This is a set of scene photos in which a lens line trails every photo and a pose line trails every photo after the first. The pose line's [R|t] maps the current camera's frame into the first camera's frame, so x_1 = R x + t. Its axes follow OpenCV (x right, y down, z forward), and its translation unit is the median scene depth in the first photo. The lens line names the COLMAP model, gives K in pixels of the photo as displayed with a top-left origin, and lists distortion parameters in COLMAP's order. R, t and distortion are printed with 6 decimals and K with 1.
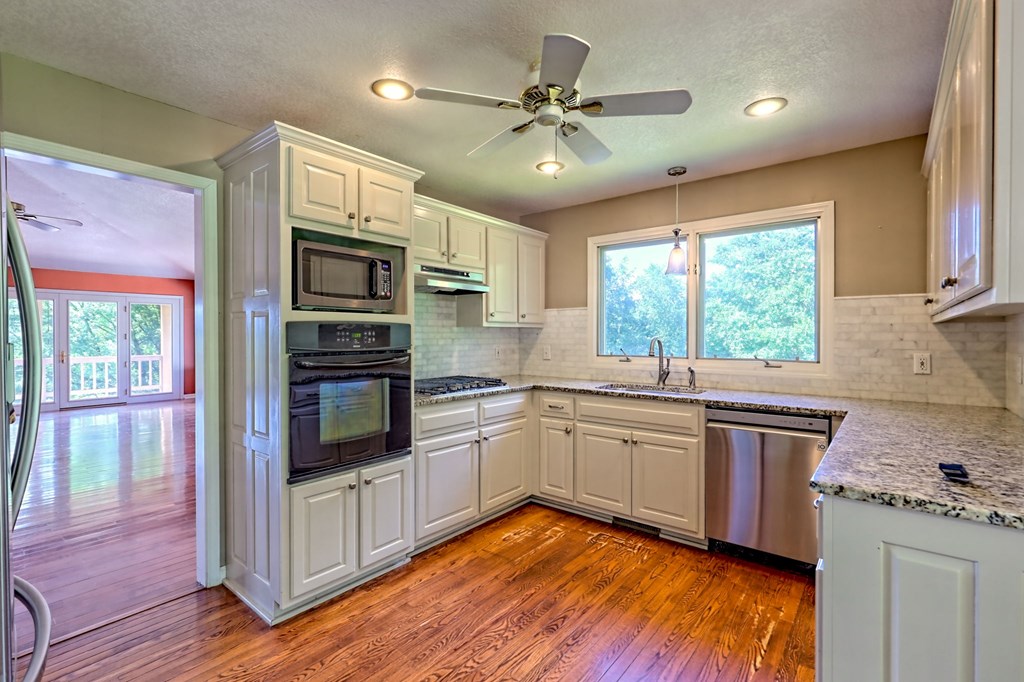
lens RADIAL K [[471.5, 0, 502.7], [0, 471.5, 339.2], [0, 0, 1]] dist [0.002004, 0.000468]
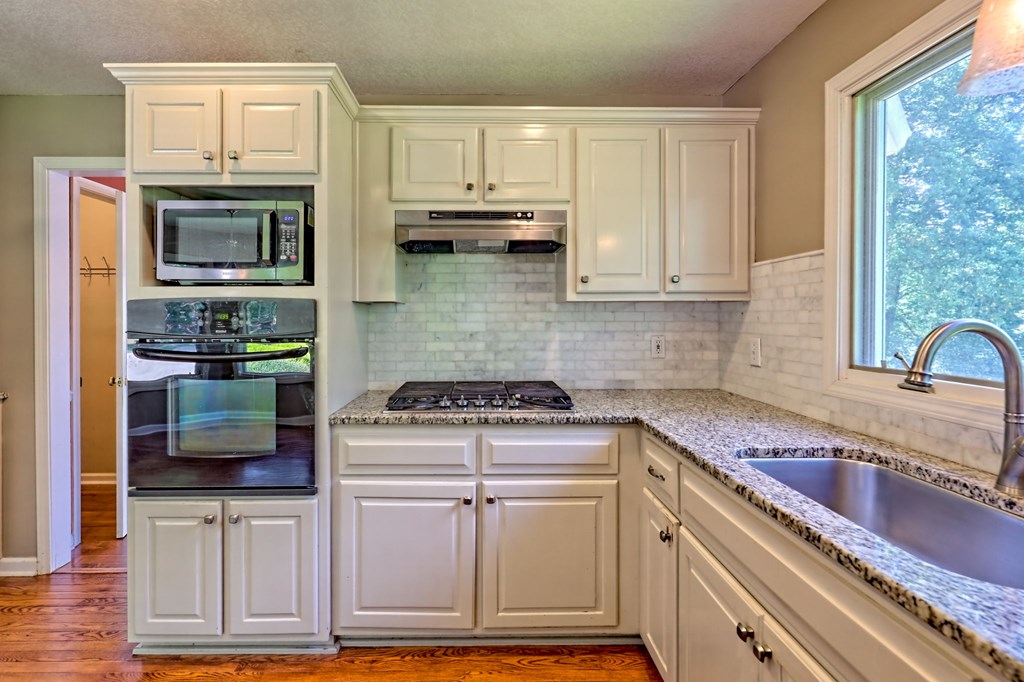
lens RADIAL K [[474.5, 0, 475.2], [0, 474.5, 319.2], [0, 0, 1]] dist [0.001389, 0.000612]
pose [[0.638907, 0.004125, -0.769273, 0.389012], [-0.005726, 0.999983, 0.000606, -0.005104], [0.769262, 0.004018, 0.638920, 0.627253]]
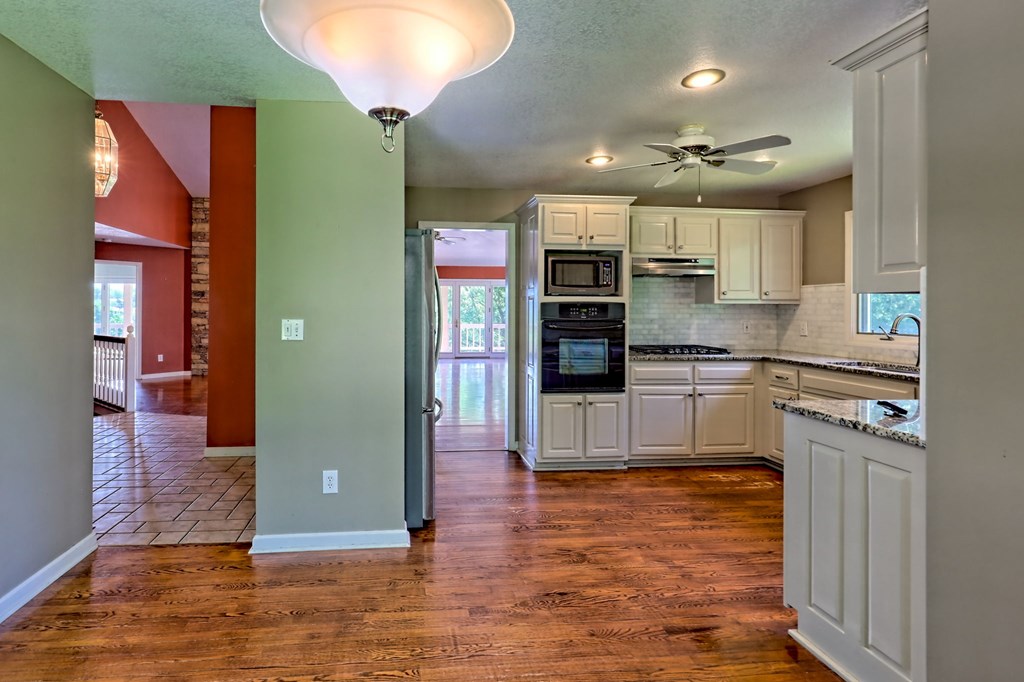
lens RADIAL K [[491.8, 0, 432.0], [0, 491.8, 305.5], [0, 0, 1]] dist [0.000101, -0.000119]
pose [[0.691798, -0.000334, -0.722091, 0.410900], [-0.011781, 0.999862, -0.011749, 0.000481], [0.721995, 0.016635, 0.691699, -0.404450]]
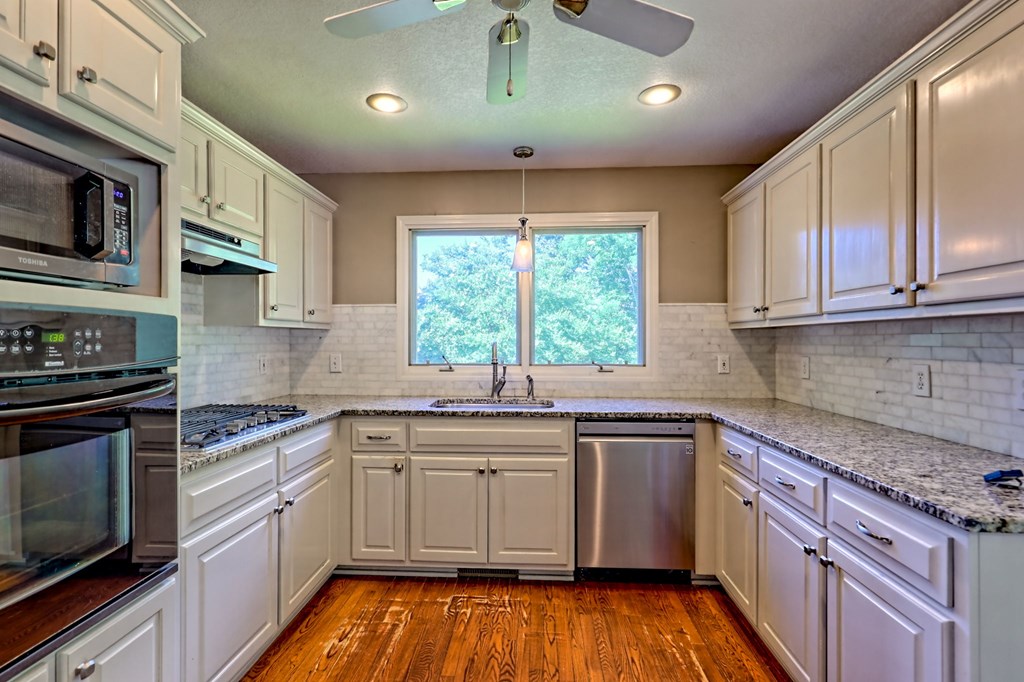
lens RADIAL K [[477.1, 0, 512.2], [0, 477.1, 339.7], [0, 0, 1]] dist [0.001539, 0.000179]
pose [[0.804430, 0.000907, 0.594047, -0.176391], [0.004917, 0.999954, -0.008185, -0.000784], [-0.594027, 0.009505, 0.804389, 0.309317]]
